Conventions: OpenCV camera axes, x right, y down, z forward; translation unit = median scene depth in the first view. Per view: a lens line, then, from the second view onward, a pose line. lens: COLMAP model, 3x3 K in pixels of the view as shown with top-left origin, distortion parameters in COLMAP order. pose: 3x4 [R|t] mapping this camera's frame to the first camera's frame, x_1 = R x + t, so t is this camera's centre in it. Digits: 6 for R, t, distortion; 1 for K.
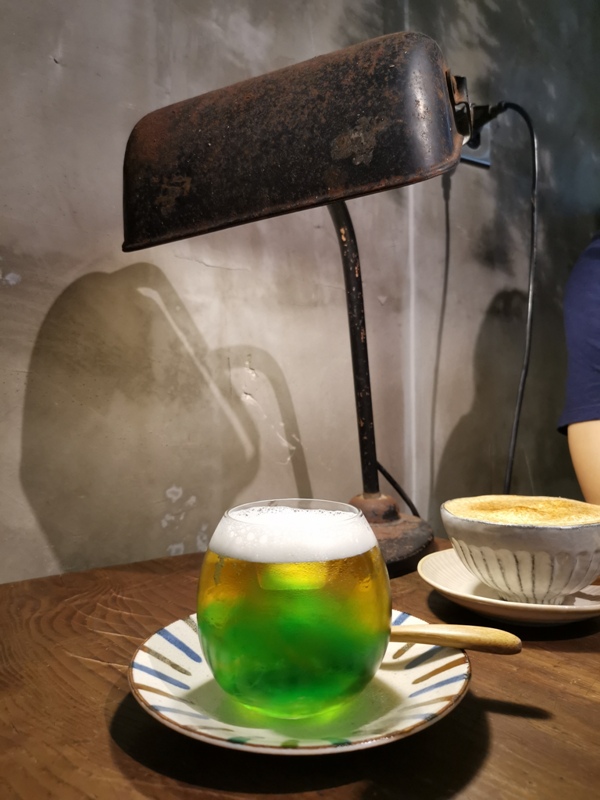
lens RADIAL K [[616.9, 0, 301.8], [0, 616.9, 399.7], [0, 0, 1]] dist [0.052483, -0.042382]
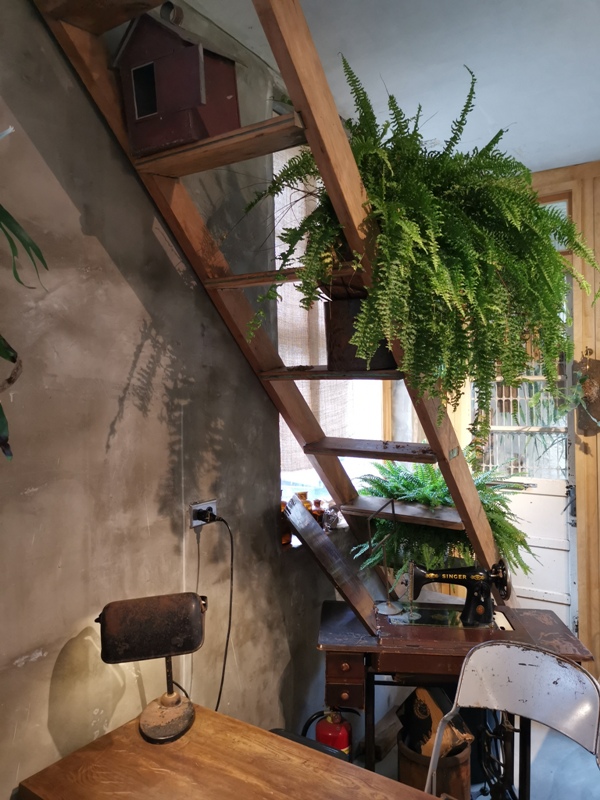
lens RADIAL K [[616.9, 0, 299.6], [0, 616.9, 400.4], [0, 0, 1]] dist [0.052483, -0.042382]
pose [[0.917537, 0.004332, 0.397628, -0.463374], [-0.012485, 0.999762, 0.017918, -1.199664], [-0.397455, -0.021405, 0.917372, -1.708896]]
